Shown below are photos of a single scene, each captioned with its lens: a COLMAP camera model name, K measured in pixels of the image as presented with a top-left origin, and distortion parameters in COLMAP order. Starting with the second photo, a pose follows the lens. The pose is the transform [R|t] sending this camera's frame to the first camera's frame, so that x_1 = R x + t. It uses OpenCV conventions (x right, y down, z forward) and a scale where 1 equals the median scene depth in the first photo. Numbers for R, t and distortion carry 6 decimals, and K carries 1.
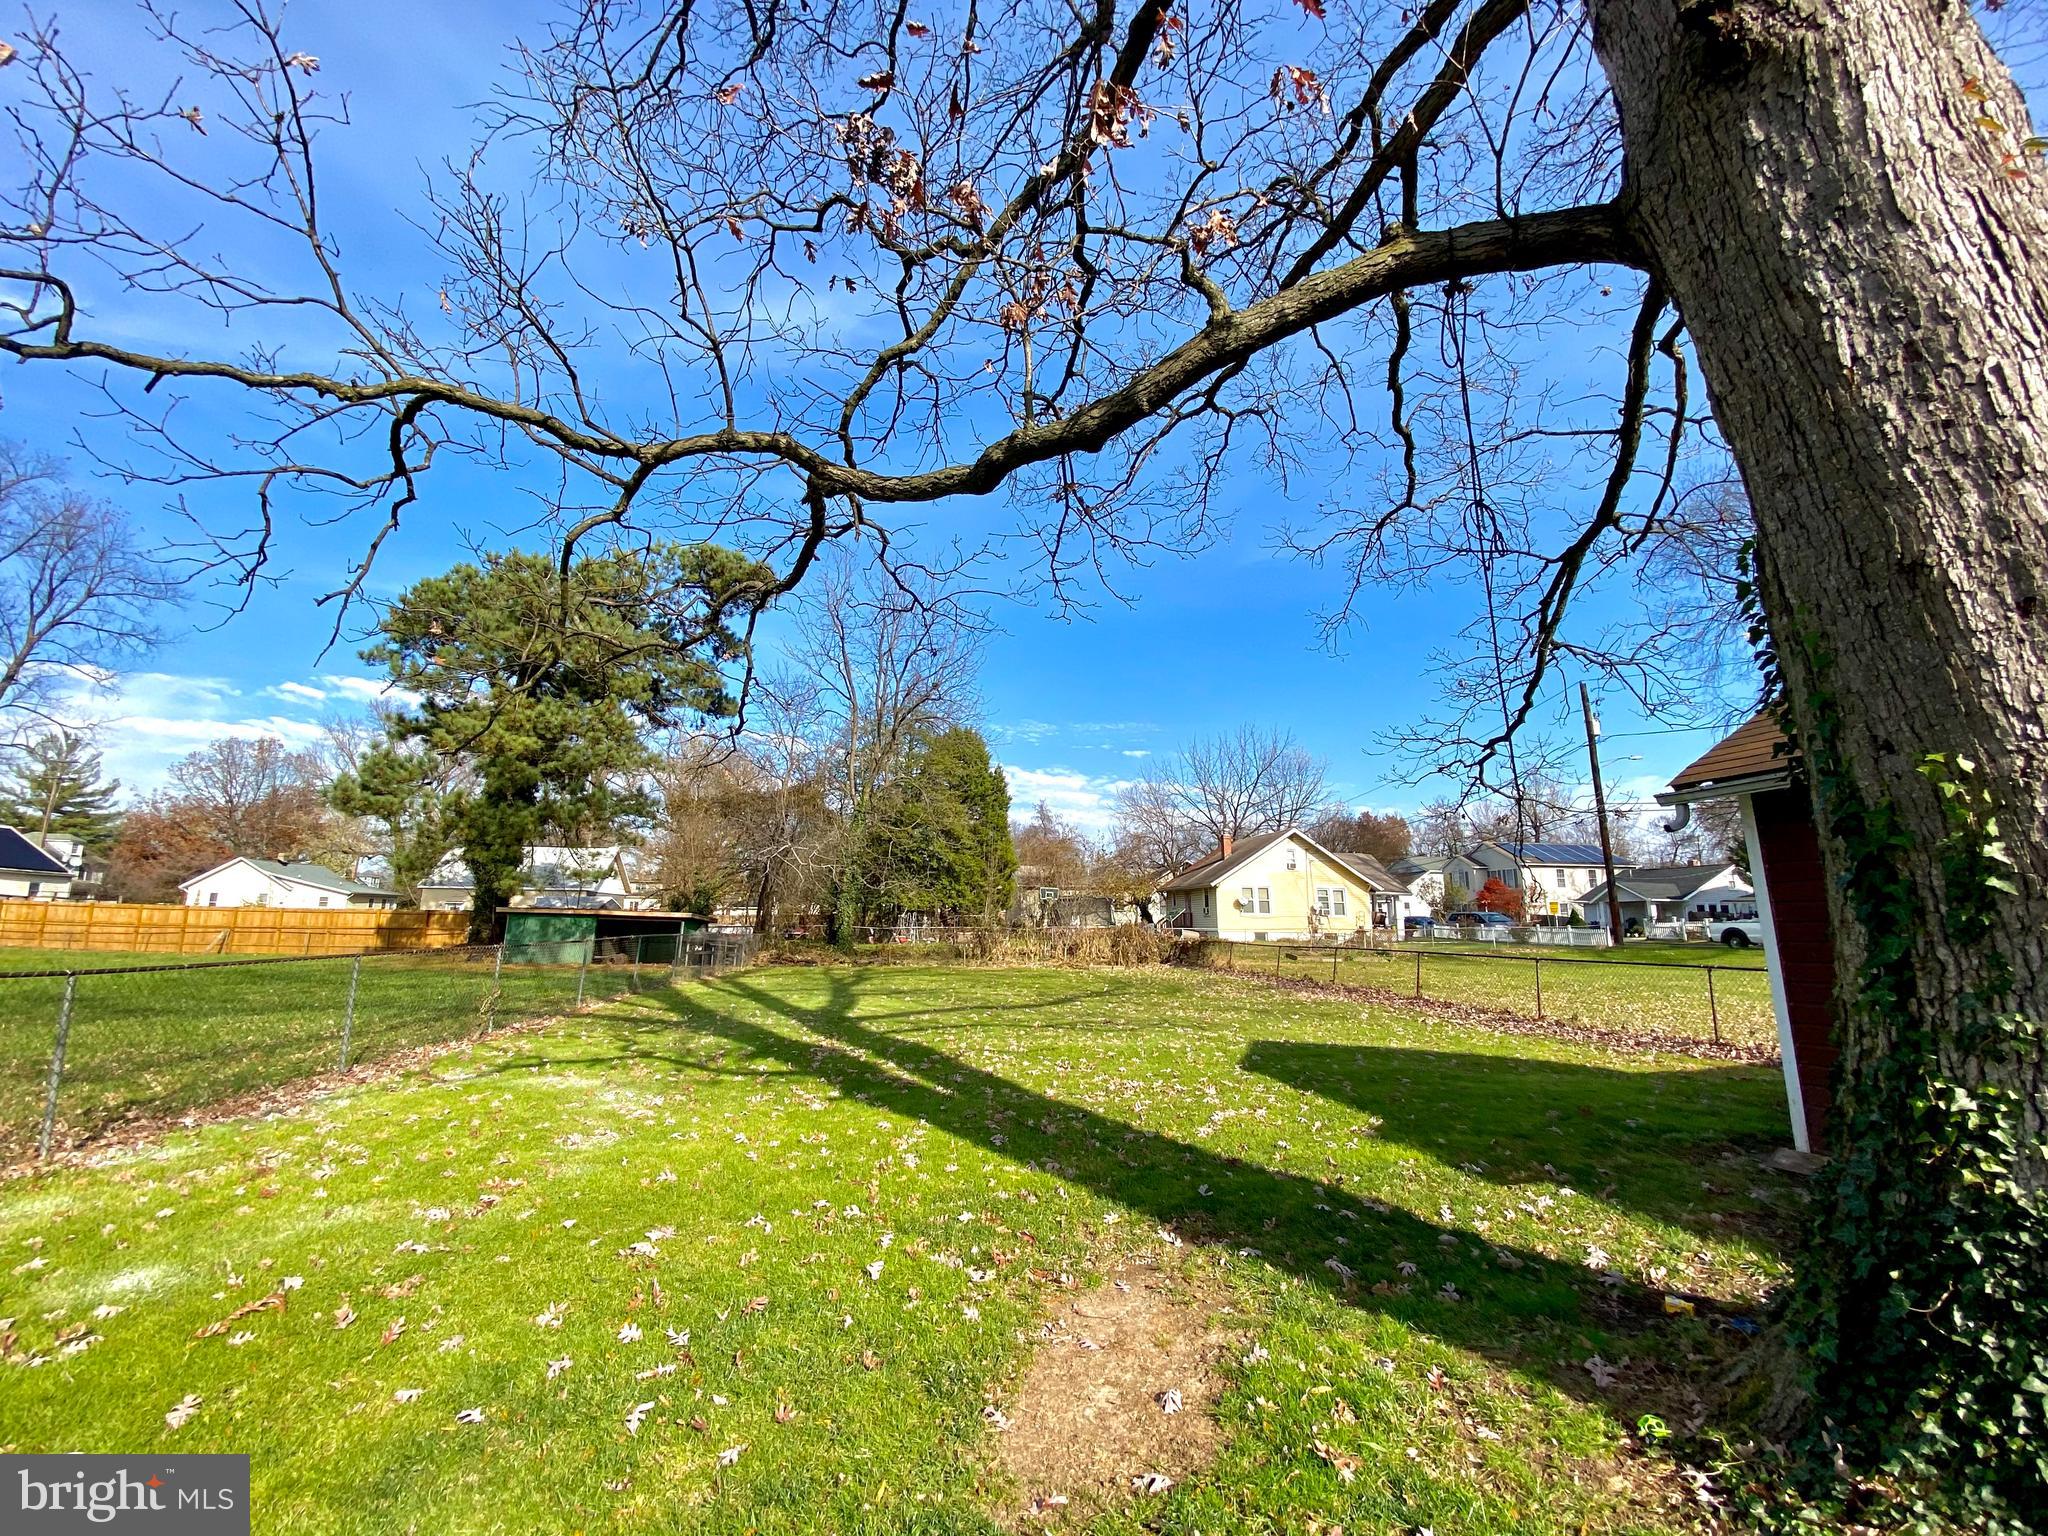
lens RADIAL K [[852.3, 0, 1016.3], [0, 852.3, 775.1], [0, 0, 1]] dist [0.007556, -0.015149]
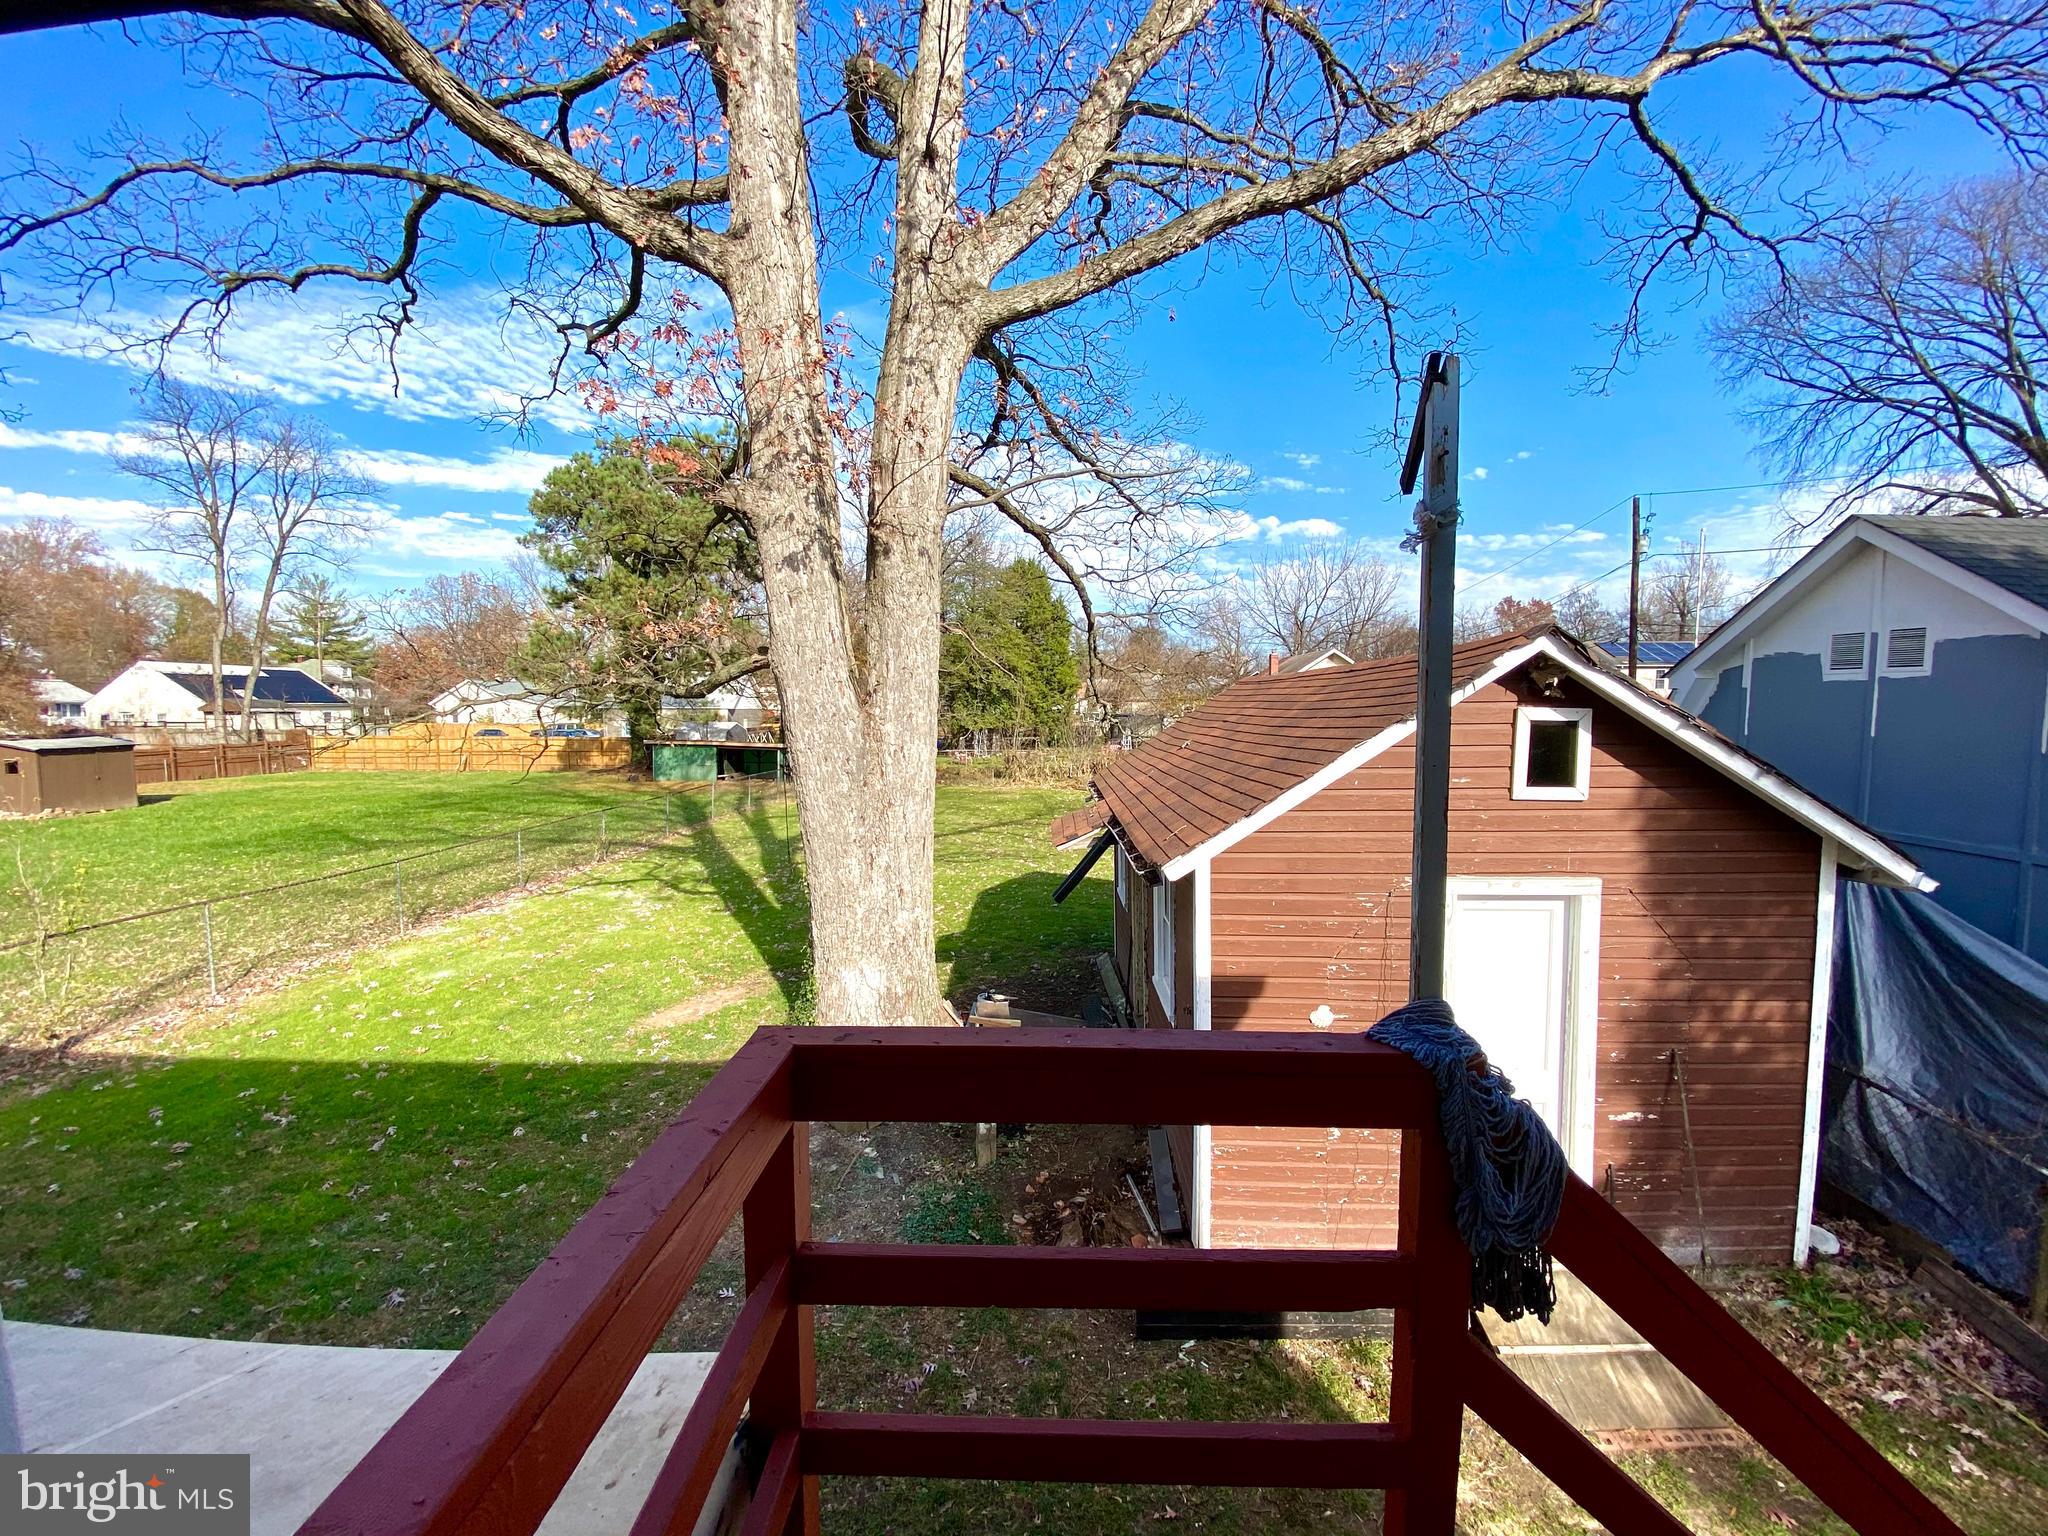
lens RADIAL K [[852.3, 0, 1030.4], [0, 852.3, 785.1], [0, 0, 1]] dist [0.007556, -0.015149]
pose [[0.986498, 0.005867, -0.163669, 0.126146], [0.037611, 0.964532, 0.261272, -0.063986], [0.159397, -0.263900, 0.951288, -0.115765]]
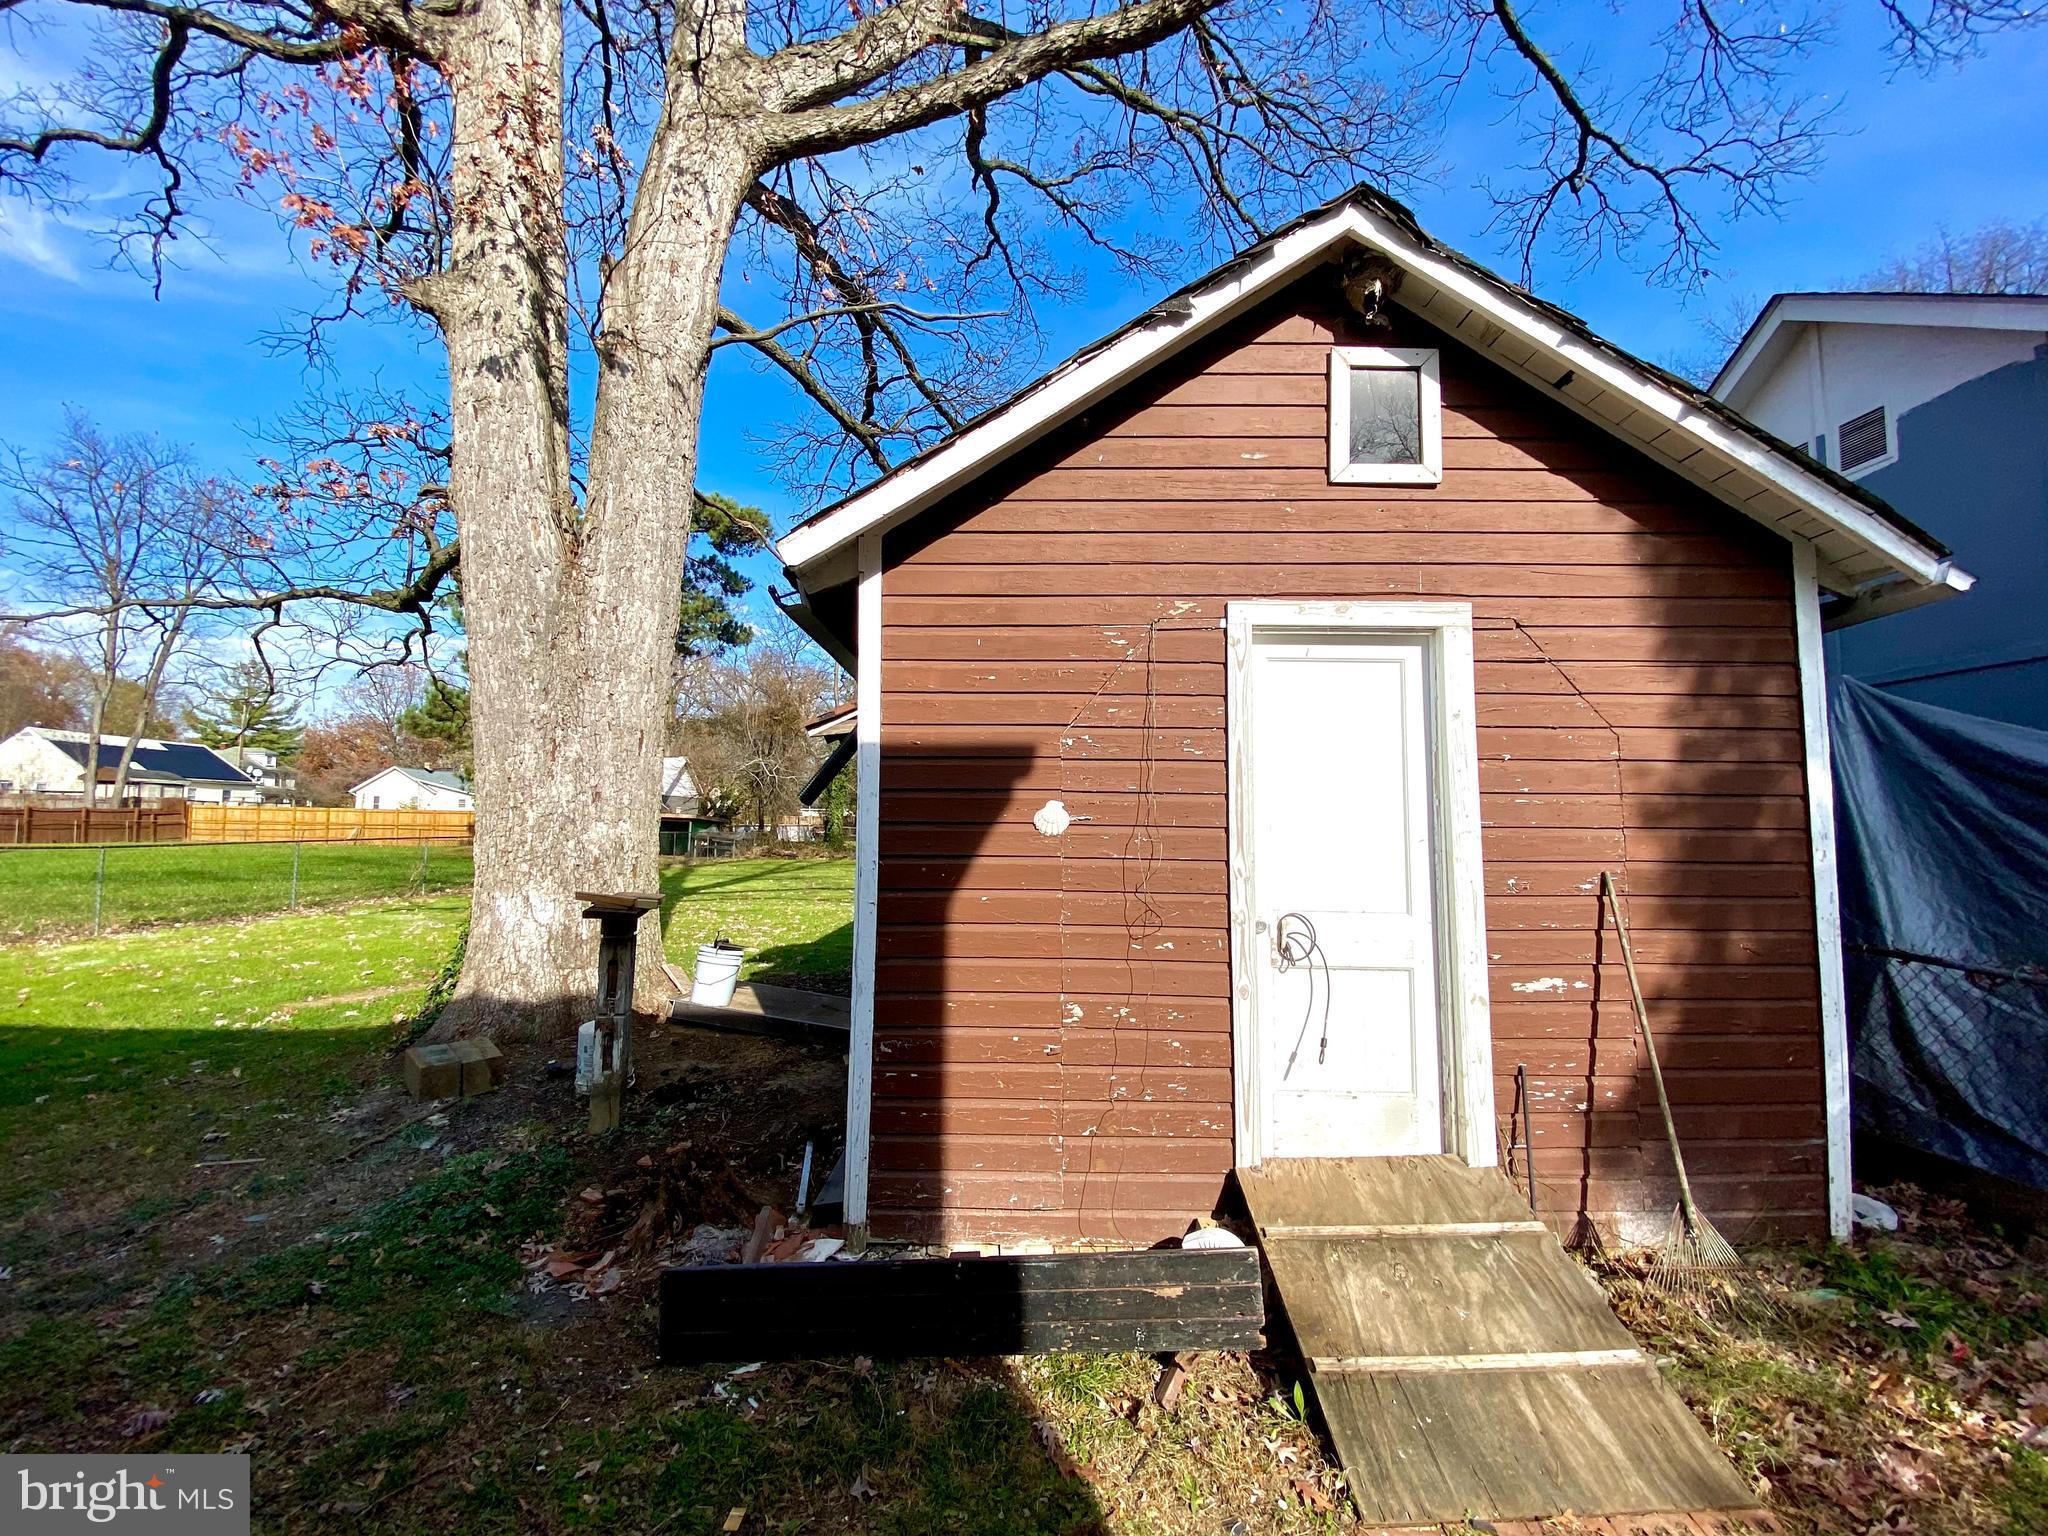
lens RADIAL K [[852.3, 0, 1035.3], [0, 852.3, 780.7], [0, 0, 1]] dist [0.007556, -0.015149]
pose [[0.992421, -0.001091, -0.122876, 0.154016], [0.015772, 0.992820, 0.118572, -0.013672], [0.121864, -0.119612, 0.985313, -0.078589]]
